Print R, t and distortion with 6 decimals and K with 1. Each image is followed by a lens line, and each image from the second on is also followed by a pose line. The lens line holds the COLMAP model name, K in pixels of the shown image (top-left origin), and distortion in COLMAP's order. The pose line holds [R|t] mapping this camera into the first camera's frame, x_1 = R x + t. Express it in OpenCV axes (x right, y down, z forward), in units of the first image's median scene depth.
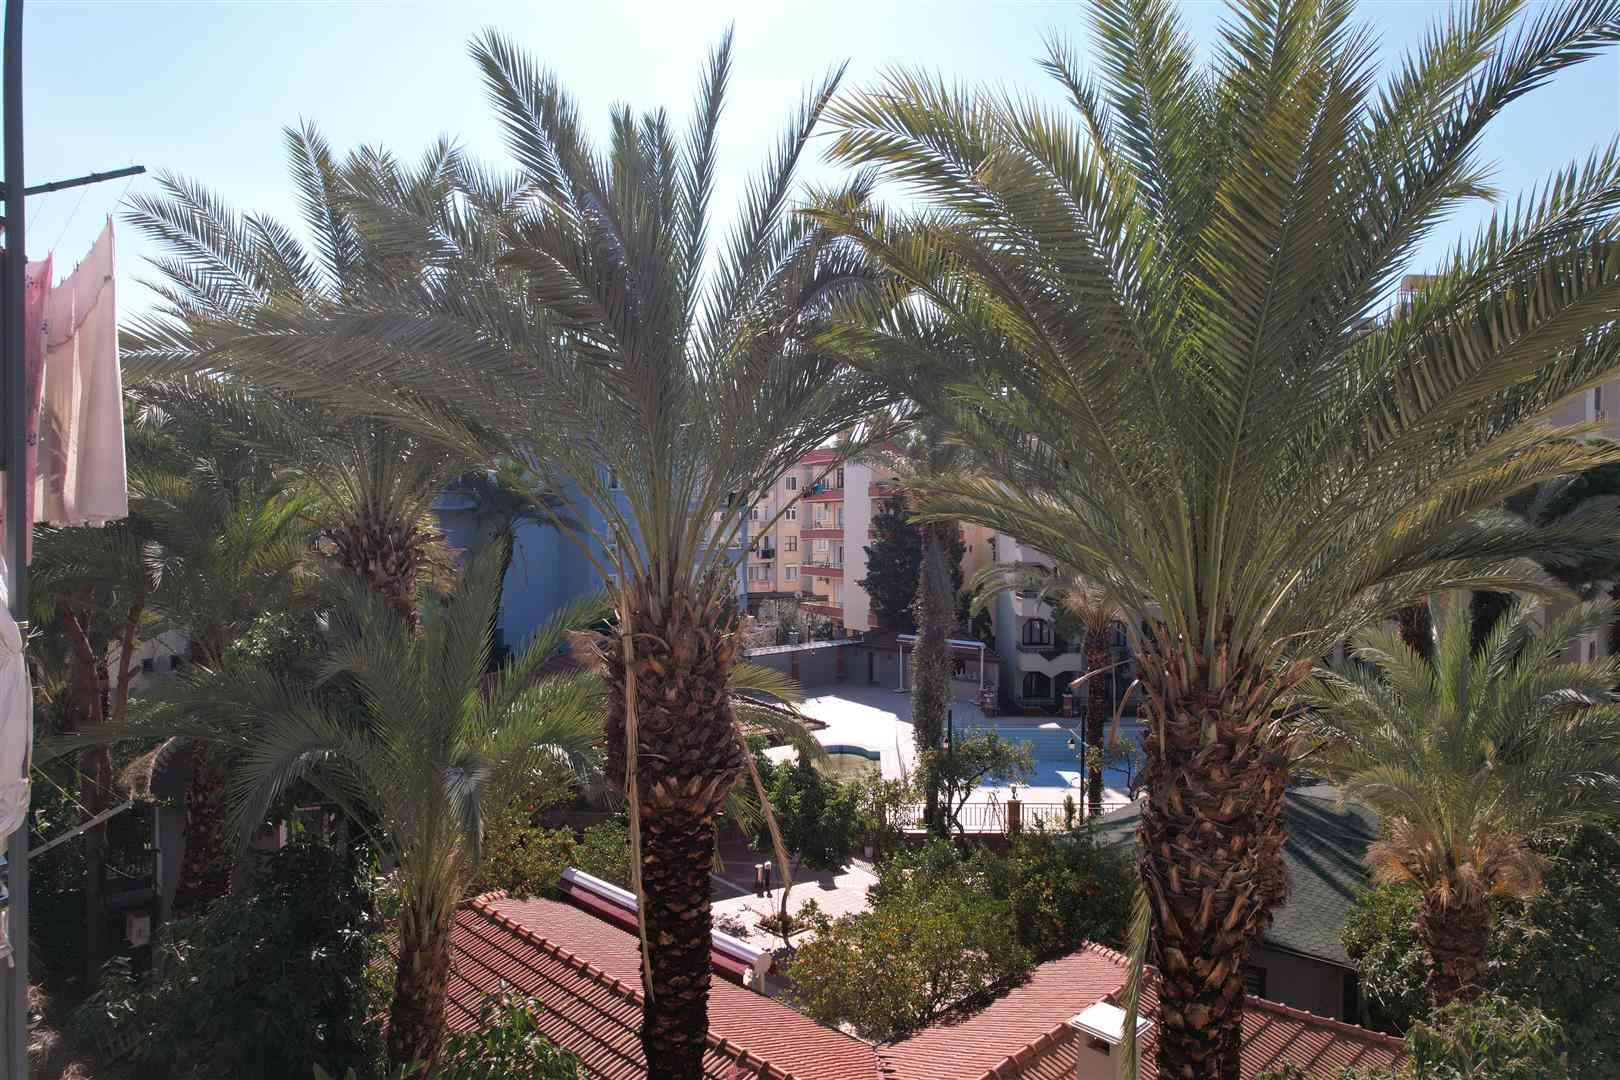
lens RADIAL K [[1029.7, 0, 810.0], [0, 1029.7, 540.0], [0, 0, 1]] dist [-0.064823, 0.057612]
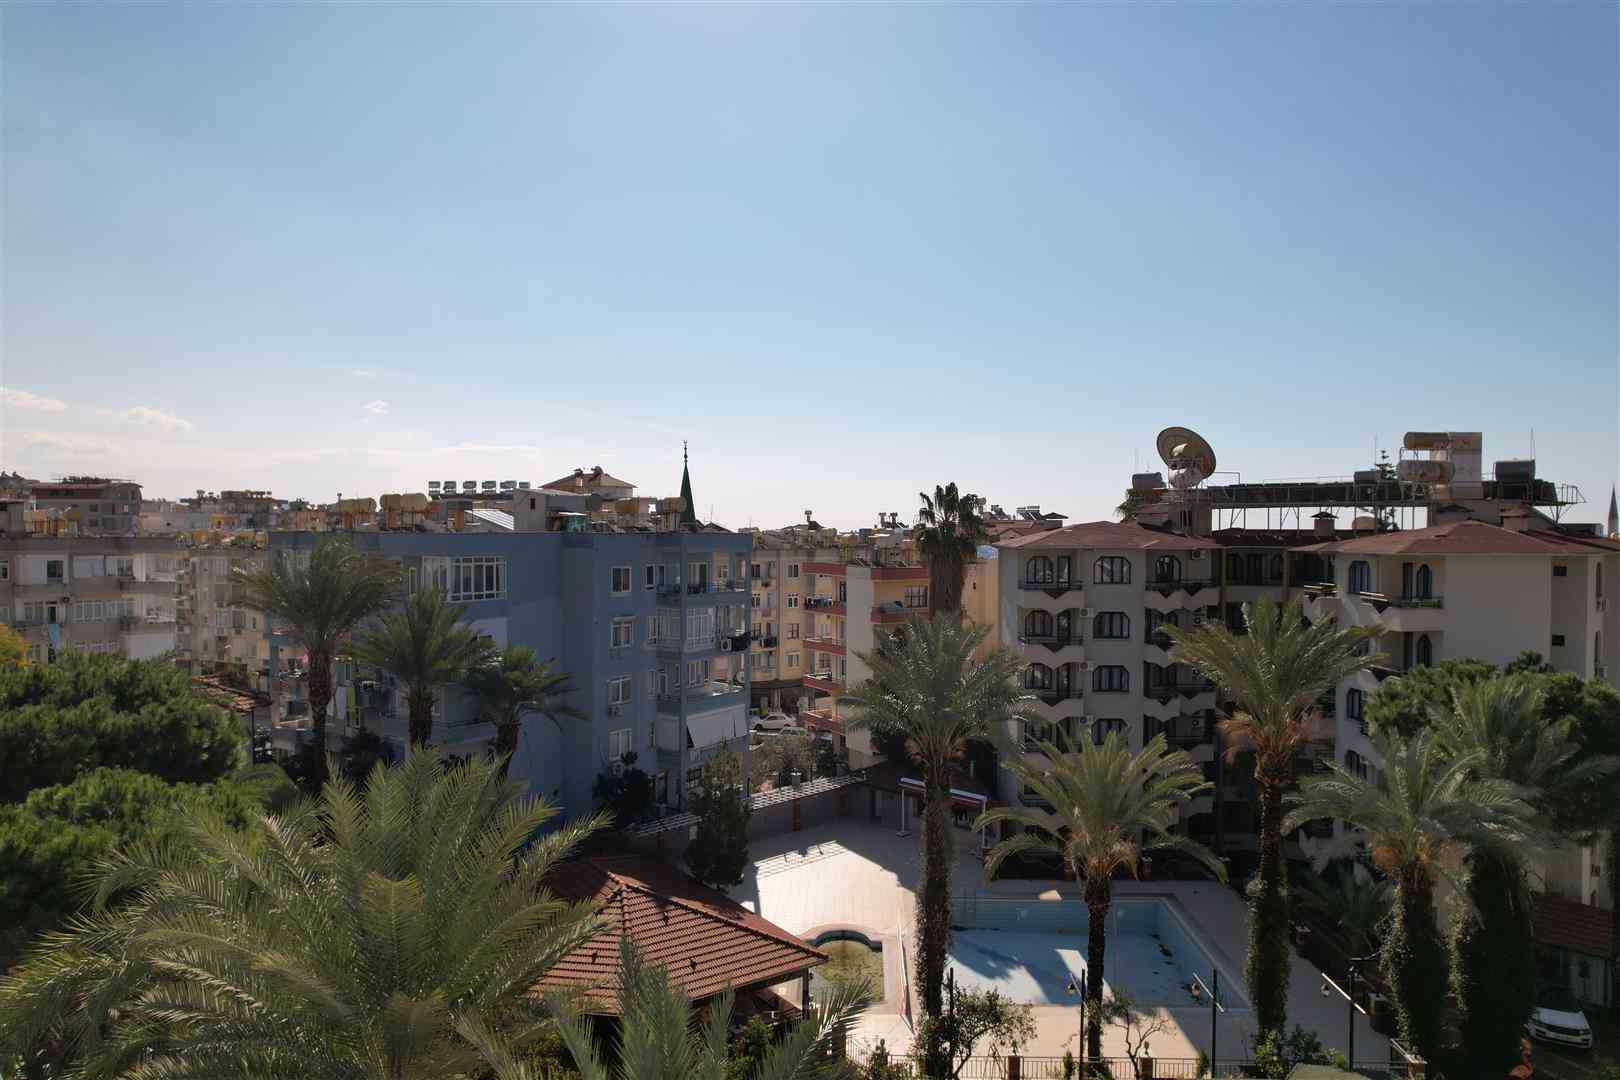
lens RADIAL K [[1031.2, 0, 810.0], [0, 1031.2, 540.0], [0, 0, 1]] dist [-0.065436, 0.057435]
pose [[0.999998, 0.001435, -0.001570, -0.002115], [-0.001437, 0.999998, -0.001173, -0.253633], [0.001568, 0.001176, 0.999998, -0.007538]]
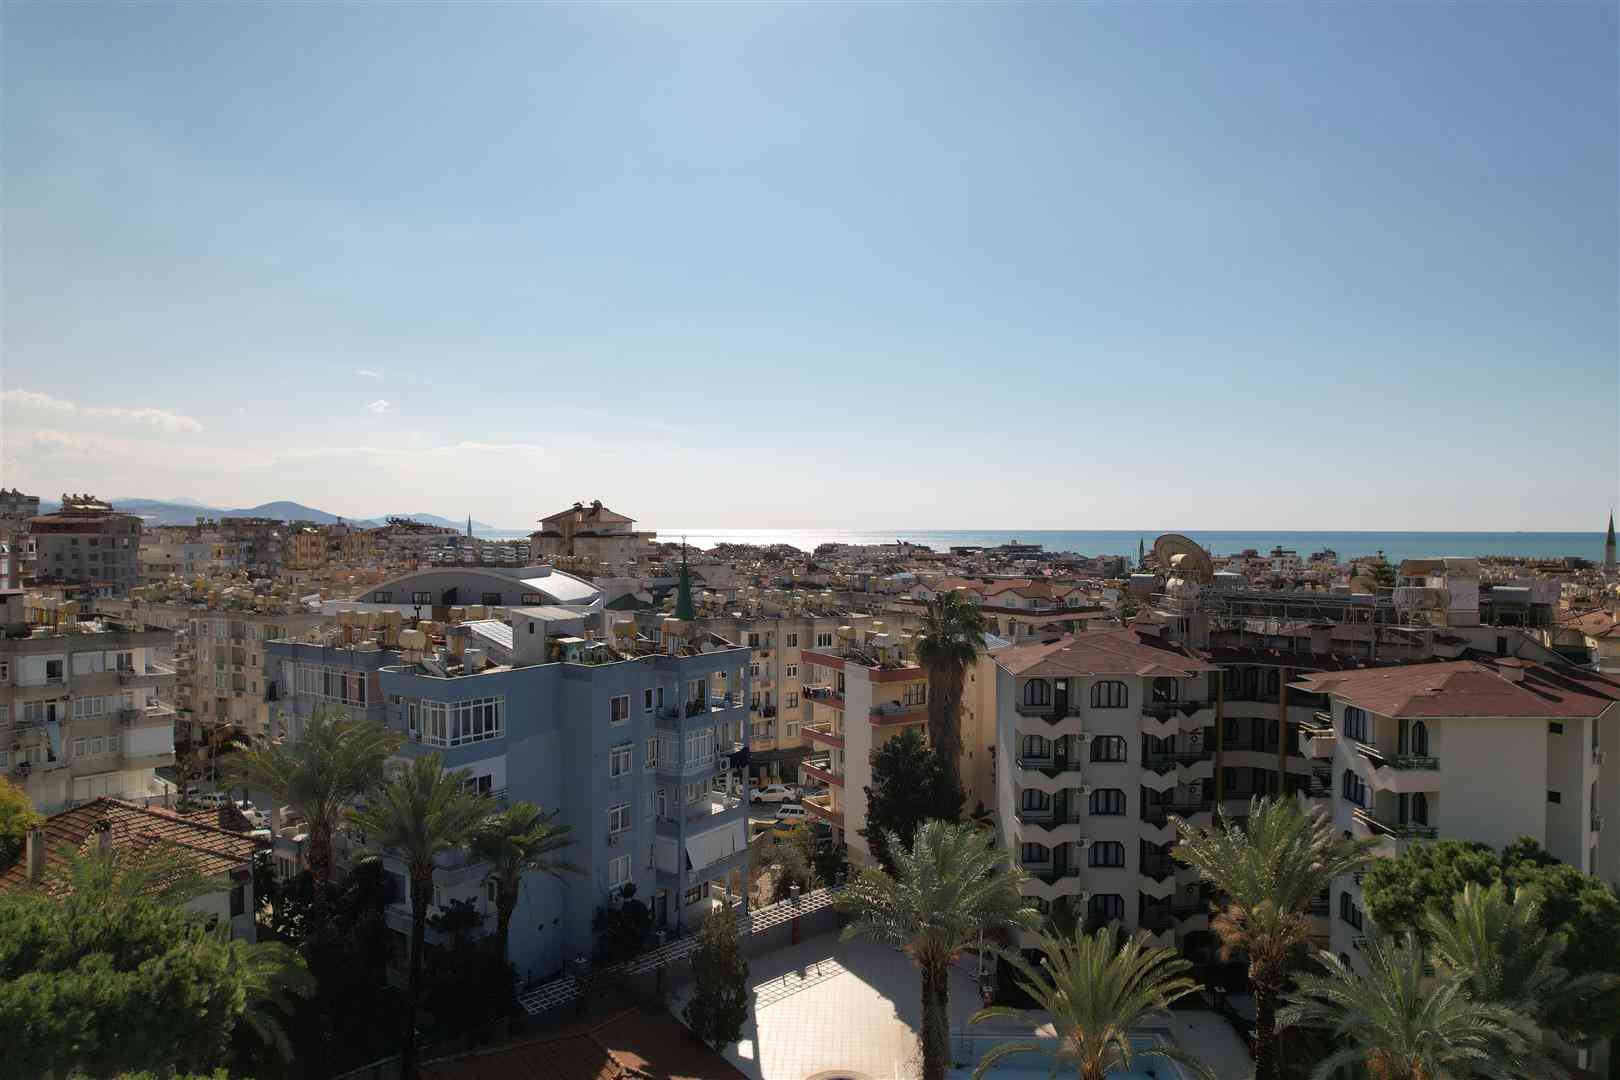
lens RADIAL K [[1029.7, 0, 810.0], [0, 1029.7, 540.0], [0, 0, 1]] dist [-0.064823, 0.057612]
pose [[0.999999, 0.000245, -0.001163, 0.000413], [-0.000242, 0.999997, 0.002562, -0.469490], [0.001164, -0.002562, 0.999996, -0.007936]]
